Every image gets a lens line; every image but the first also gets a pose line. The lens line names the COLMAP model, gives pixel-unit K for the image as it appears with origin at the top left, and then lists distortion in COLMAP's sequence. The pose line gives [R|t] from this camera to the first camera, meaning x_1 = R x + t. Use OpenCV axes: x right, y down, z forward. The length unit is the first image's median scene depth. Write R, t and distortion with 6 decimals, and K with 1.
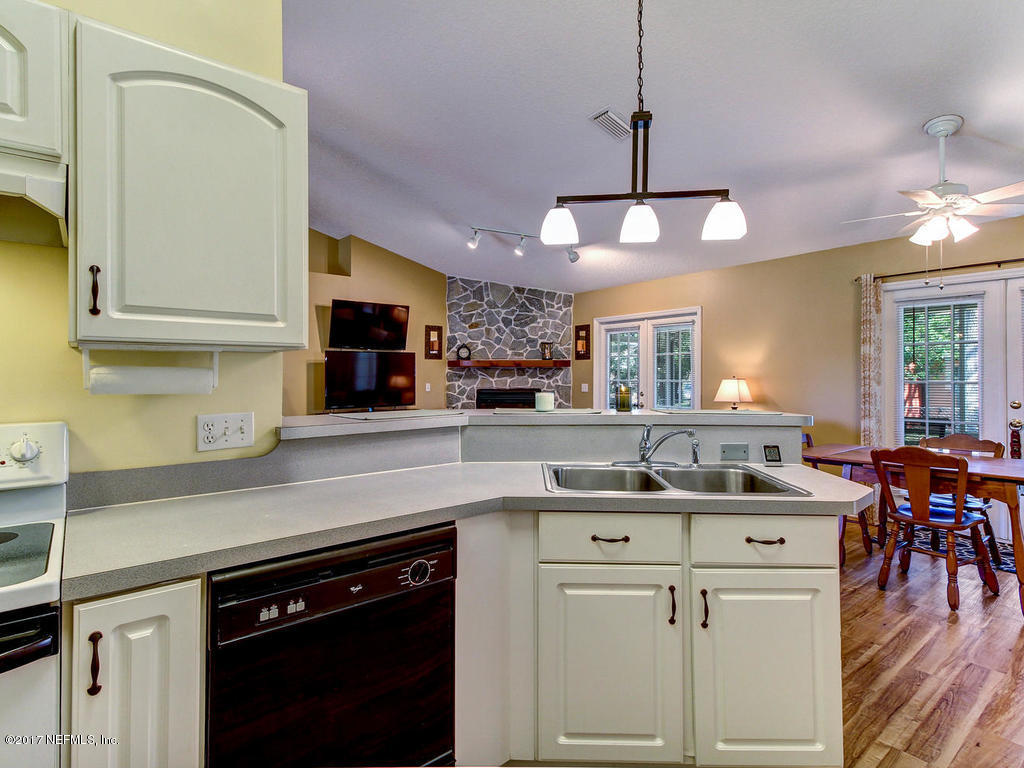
lens RADIAL K [[529.8, 0, 509.3], [0, 529.8, 374.2], [0, 0, 1]] dist [0.000946, -0.002384]
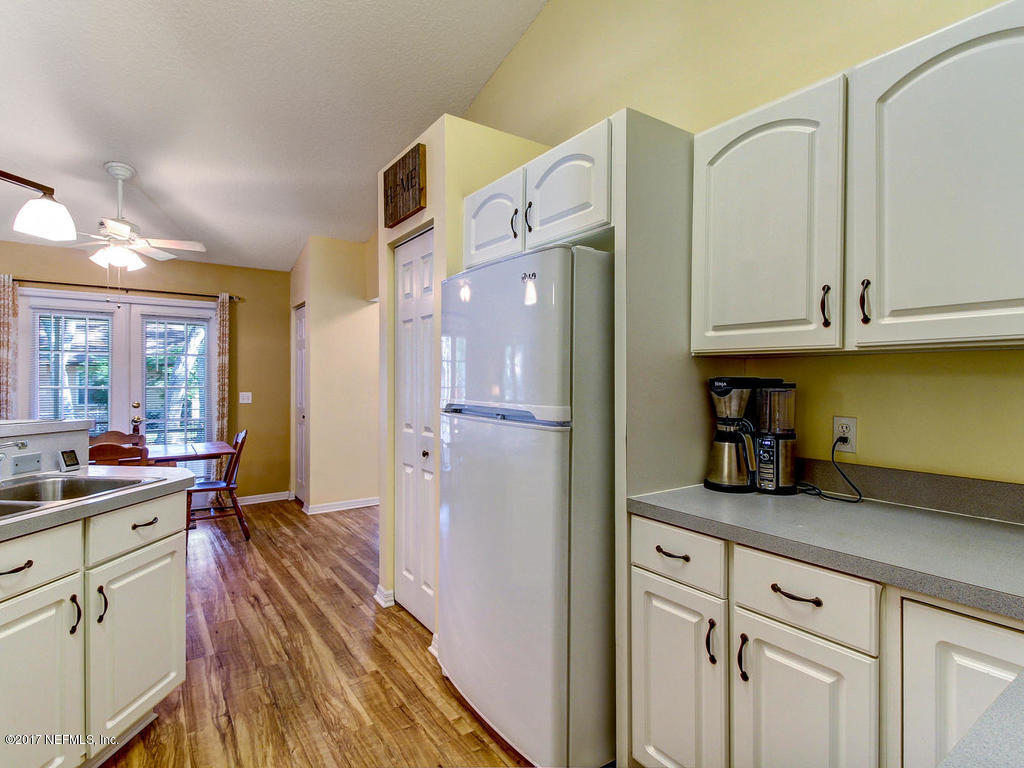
lens RADIAL K [[529.8, 0, 509.3], [0, 529.8, 374.2], [0, 0, 1]] dist [0.000946, -0.002384]
pose [[0.055535, 0.012854, 0.998374, -0.126716], [-0.002177, 0.999916, -0.012753, -0.000240], [-0.998454, -0.001465, 0.055558, 0.026942]]
